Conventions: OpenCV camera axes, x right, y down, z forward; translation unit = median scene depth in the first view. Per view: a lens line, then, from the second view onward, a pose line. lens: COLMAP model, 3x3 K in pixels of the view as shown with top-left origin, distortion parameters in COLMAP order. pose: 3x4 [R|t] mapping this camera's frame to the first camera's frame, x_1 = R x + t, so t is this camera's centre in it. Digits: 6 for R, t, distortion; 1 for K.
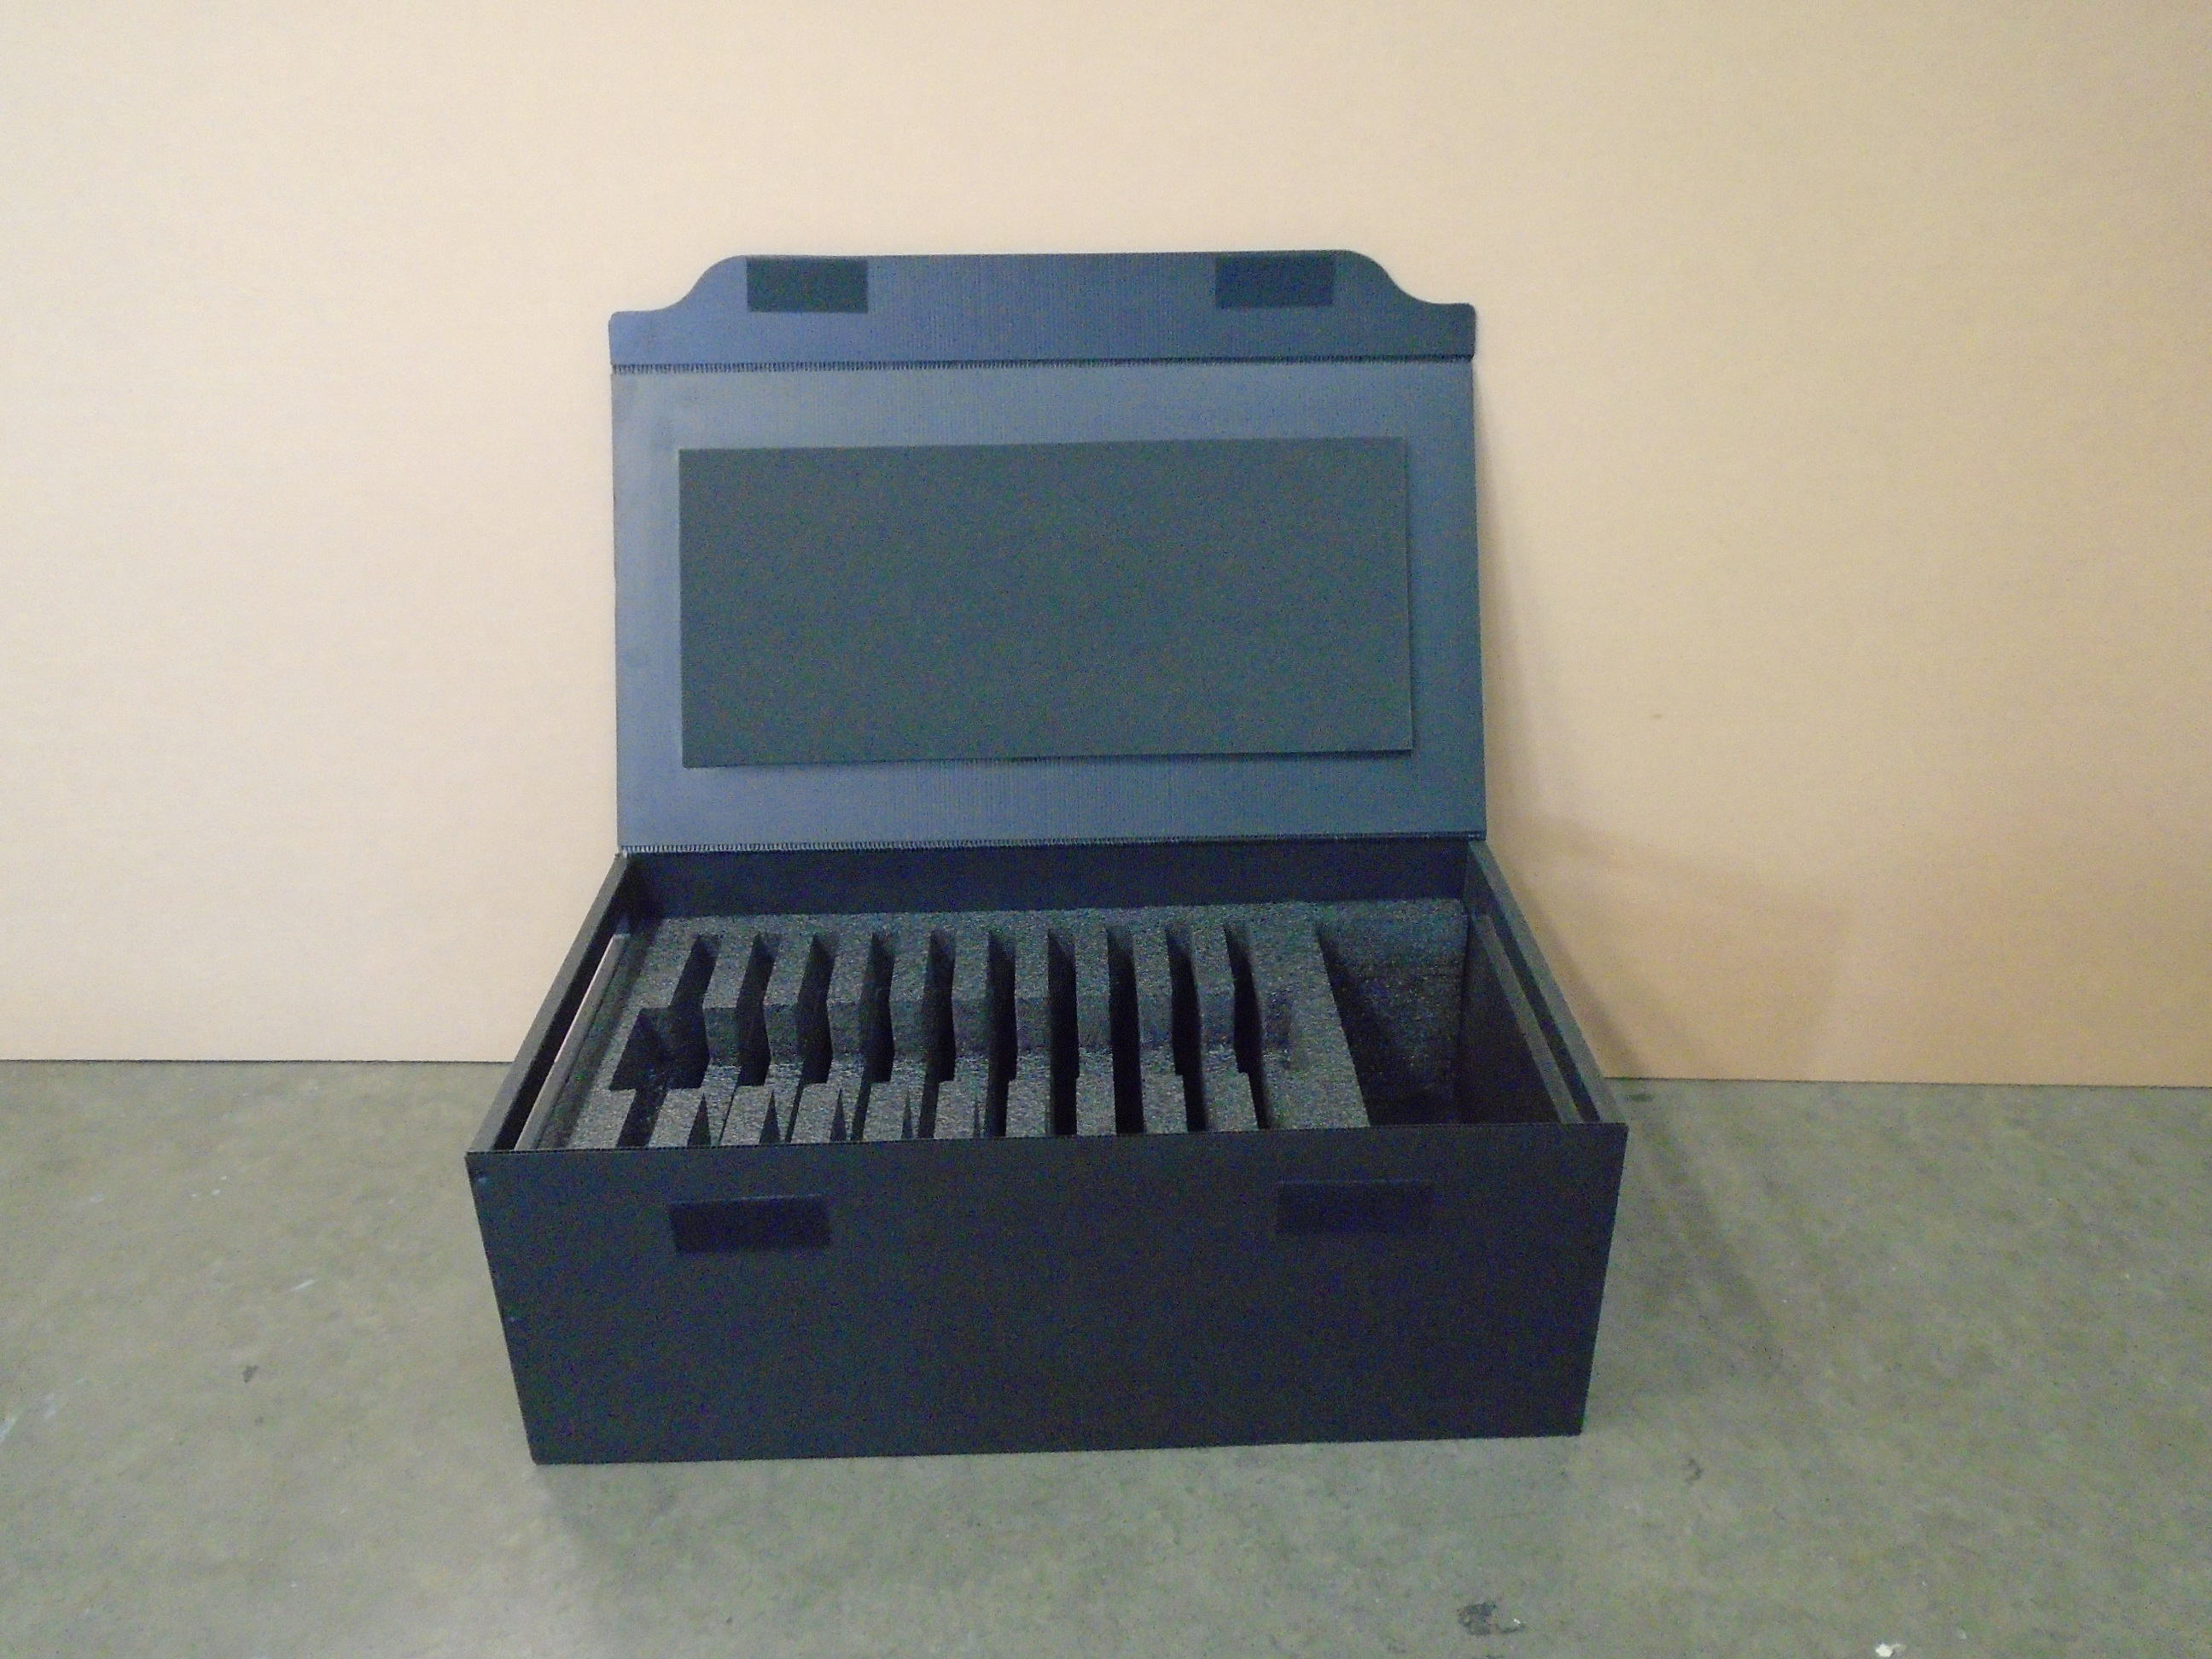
lens RADIAL K [[1699.9, 0, 1106.0], [0, 1699.9, 829.5], [0, 0, 1]] dist [-0.006295, 0.001773]
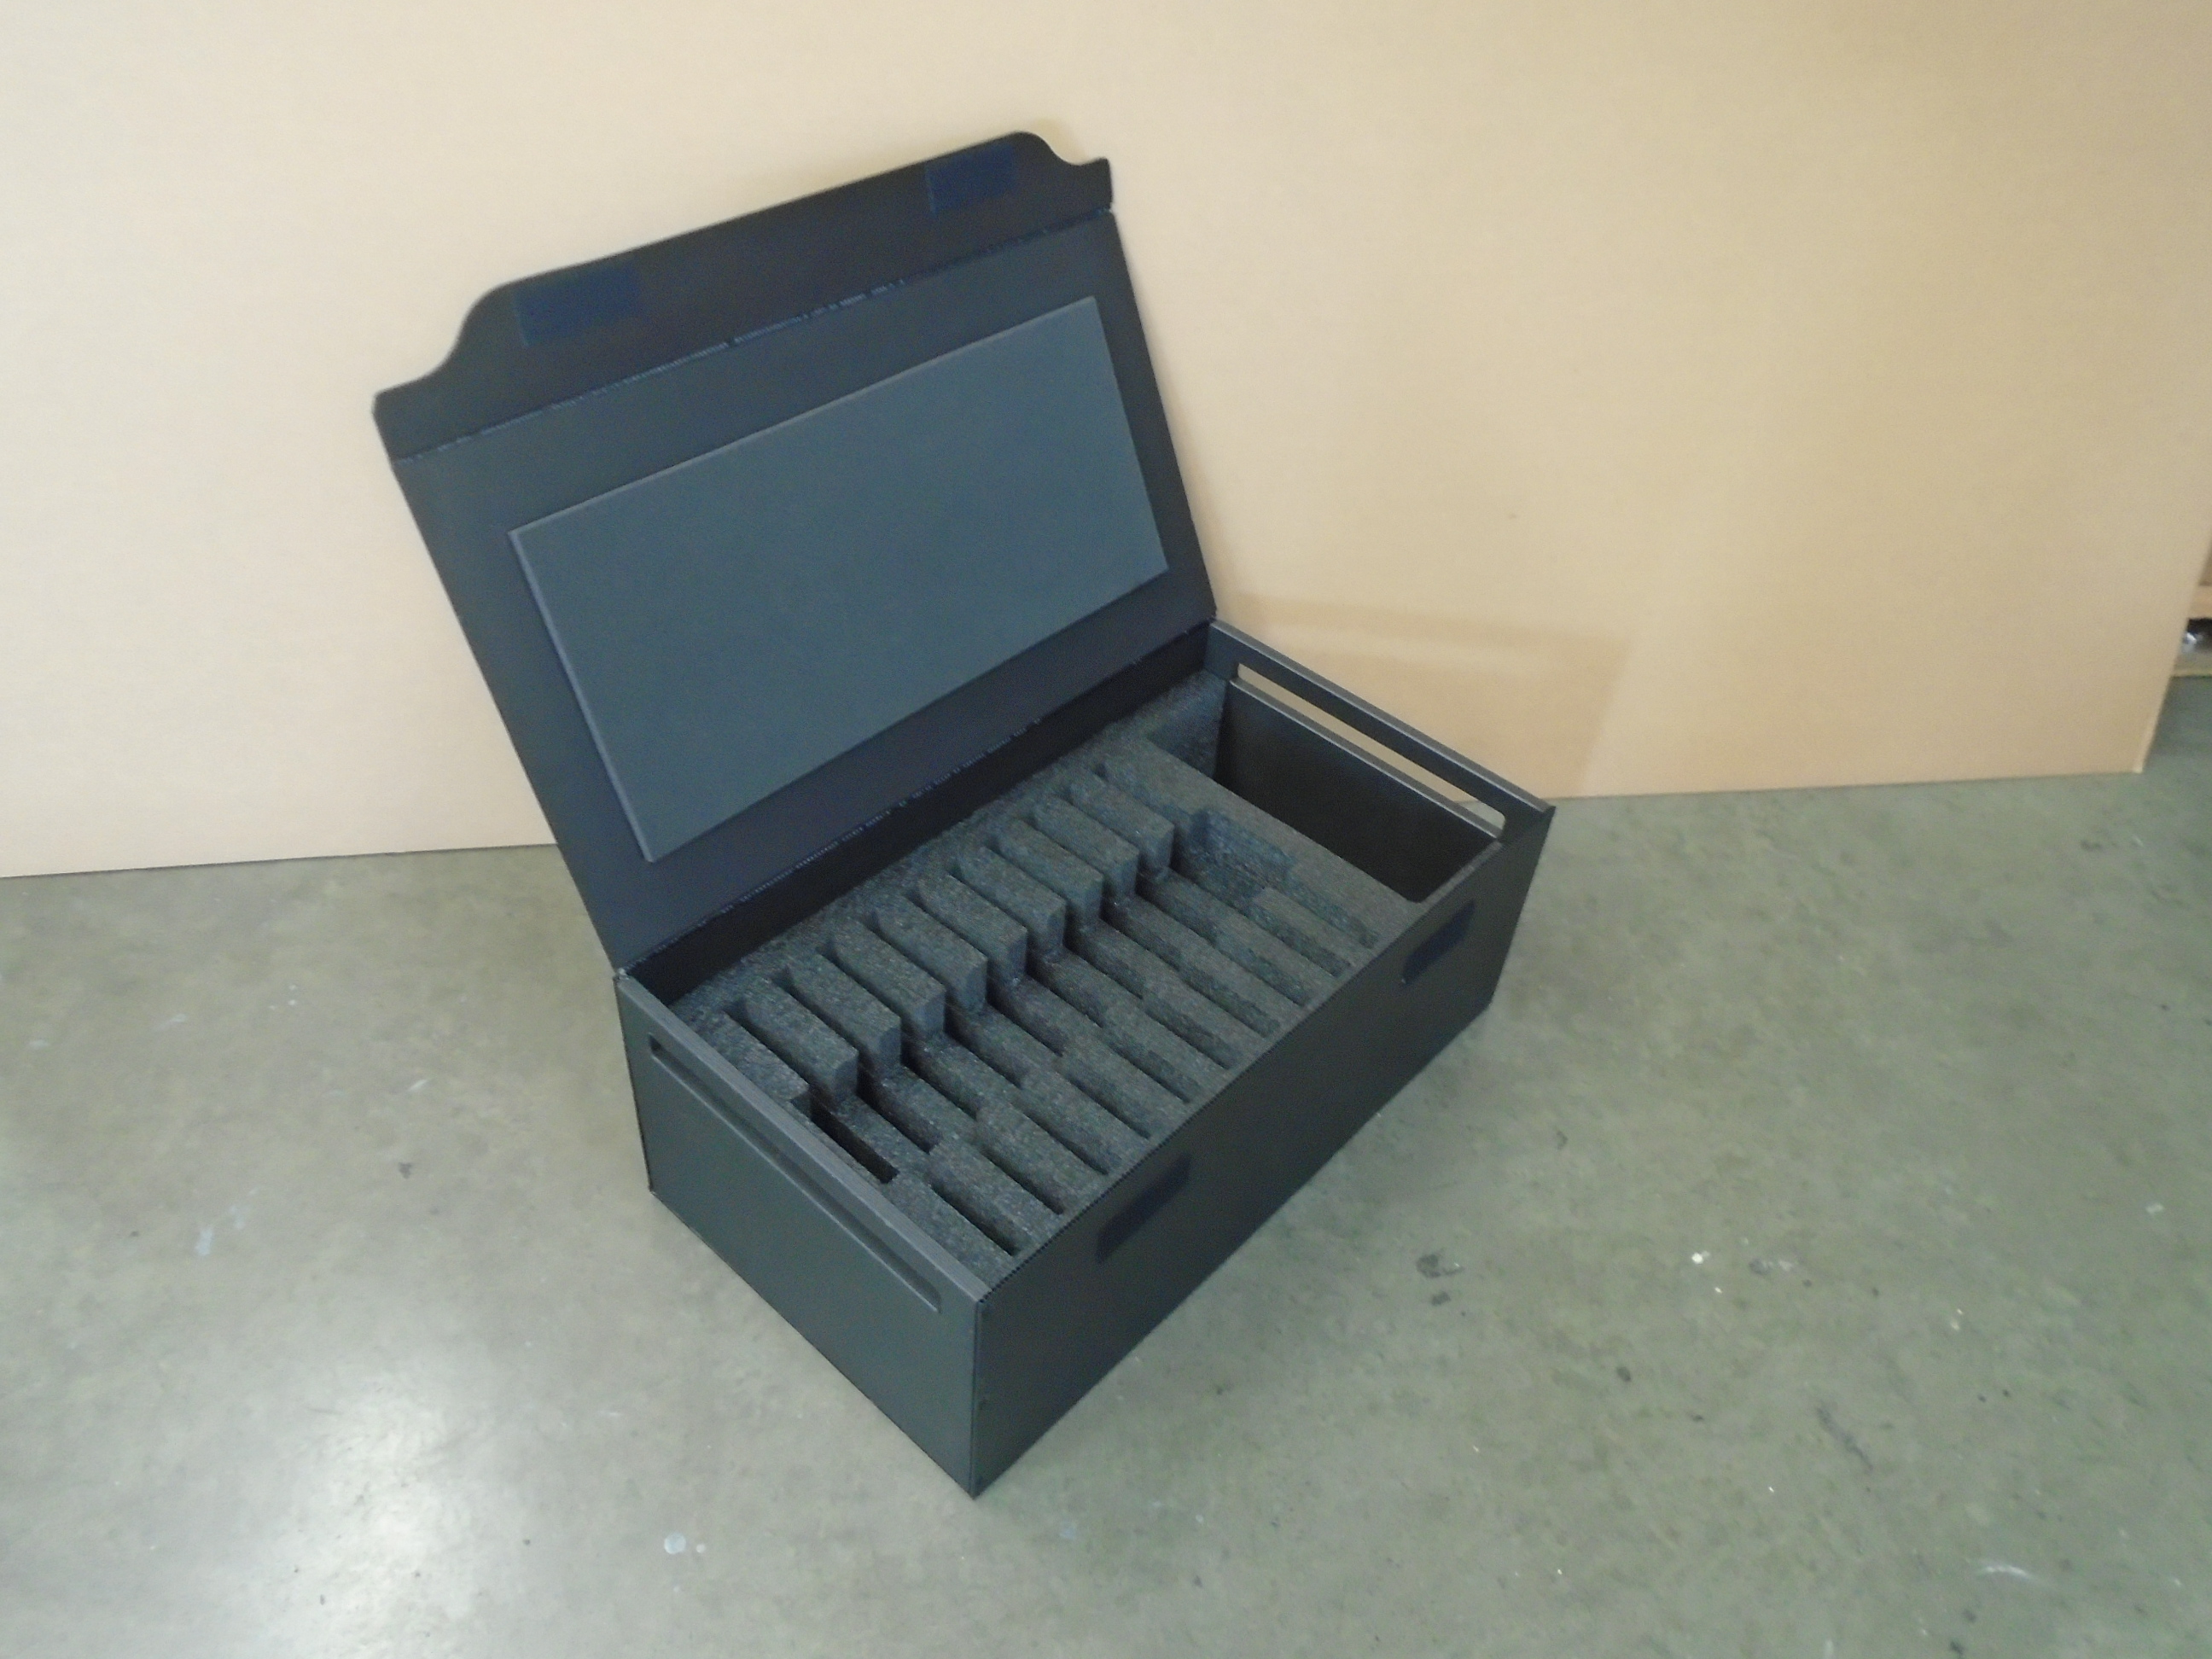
lens RADIAL K [[1699.9, 0, 1106.0], [0, 1699.9, 829.5], [0, 0, 1]] dist [-0.006295, 0.001773]
pose [[0.978783, -0.061820, 0.195350, -0.241721], [0.006860, 0.962752, 0.270299, -0.215177], [-0.204783, -0.263224, 0.942750, -0.138905]]
